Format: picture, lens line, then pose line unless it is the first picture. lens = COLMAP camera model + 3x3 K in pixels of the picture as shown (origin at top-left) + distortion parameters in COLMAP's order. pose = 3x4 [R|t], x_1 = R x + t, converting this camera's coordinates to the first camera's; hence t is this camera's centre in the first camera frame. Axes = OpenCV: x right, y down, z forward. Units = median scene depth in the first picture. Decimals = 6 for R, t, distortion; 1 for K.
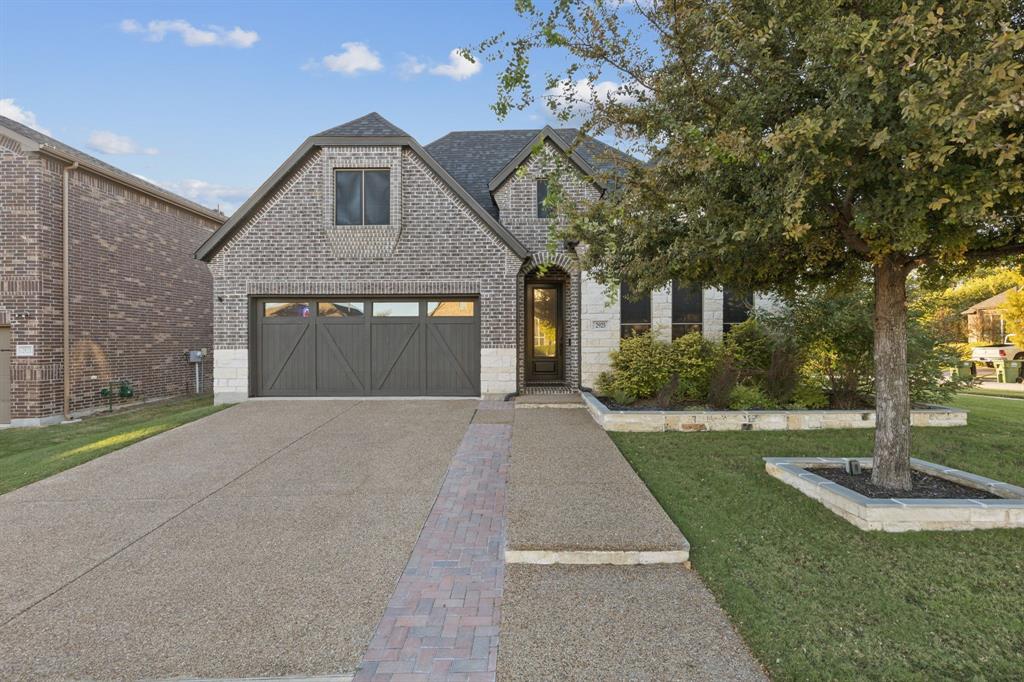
lens RADIAL K [[496.9, 0, 510.7], [0, 496.9, 344.9], [0, 0, 1]] dist [-0.005027, -0.000792]
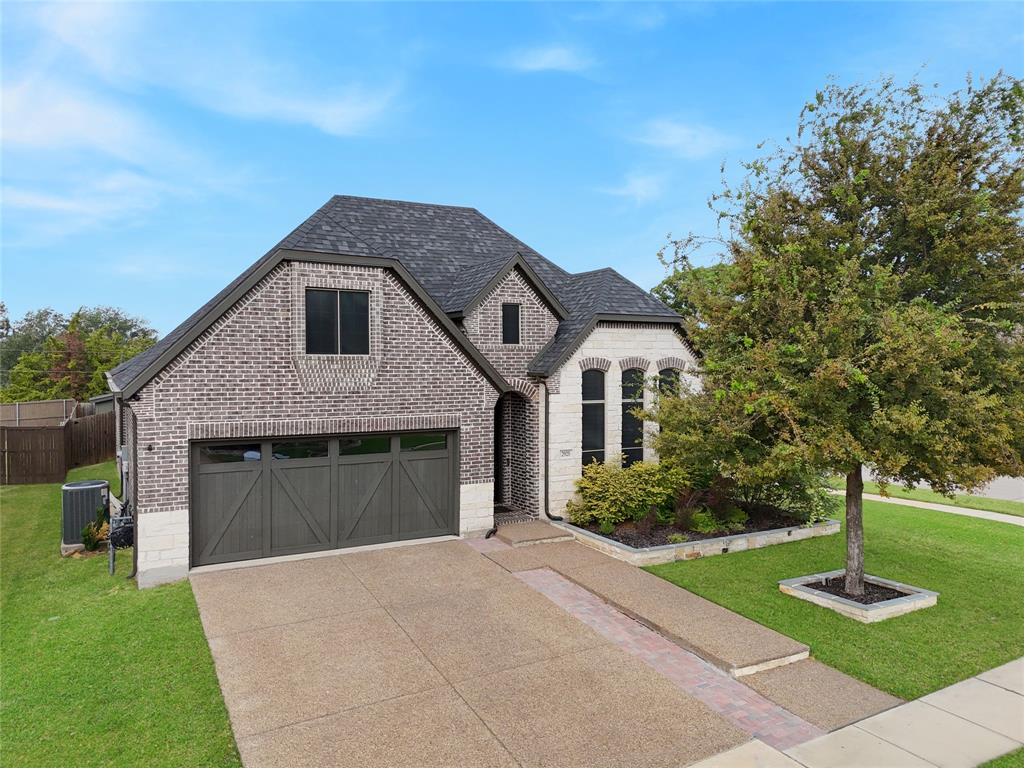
lens RADIAL K [[753.2, 0, 517.9], [0, 753.2, 390.6], [0, 0, 1]] dist [0.071182, -0.067003]
pose [[0.866082, -0.012567, 0.499743, -0.686112], [-0.001060, 0.999636, 0.026974, -0.213625], [-0.499900, -0.023891, 0.865754, -0.300433]]
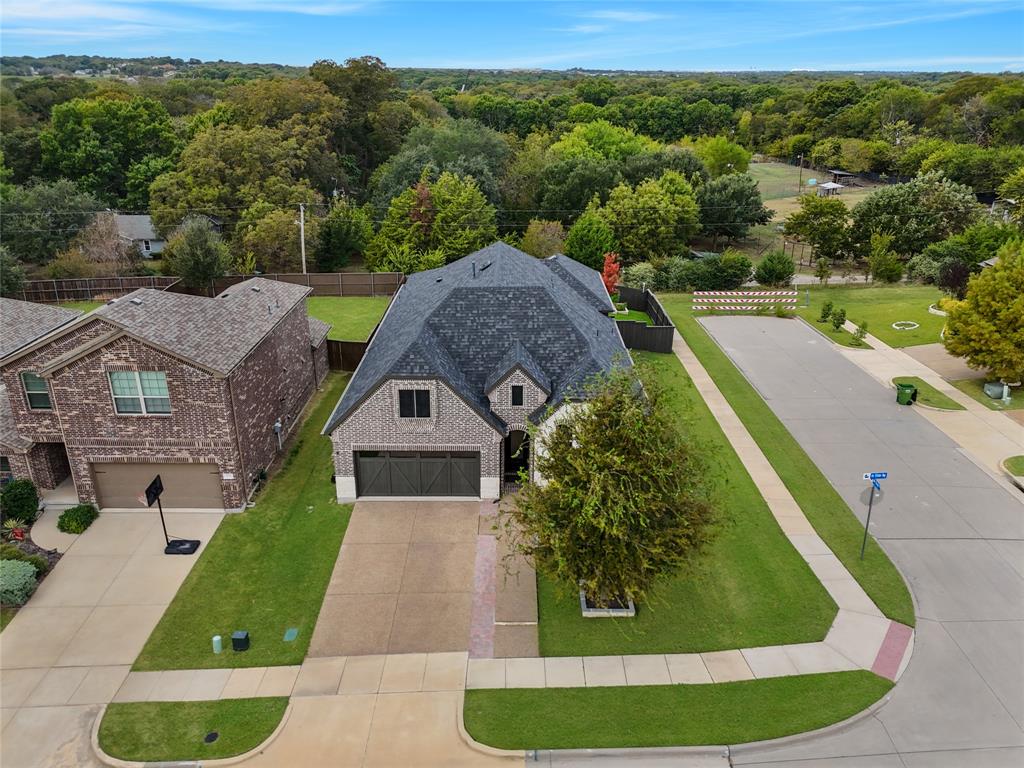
lens RADIAL K [[753.2, 0, 516.5], [0, 753.2, 380.7], [0, 0, 1]] dist [0.071182, -0.067003]
pose [[0.999641, 0.005173, 0.026285, -0.001406], [-0.014496, 0.929567, 0.368368, -1.386588], [-0.022528, -0.368617, 0.929308, -1.518942]]
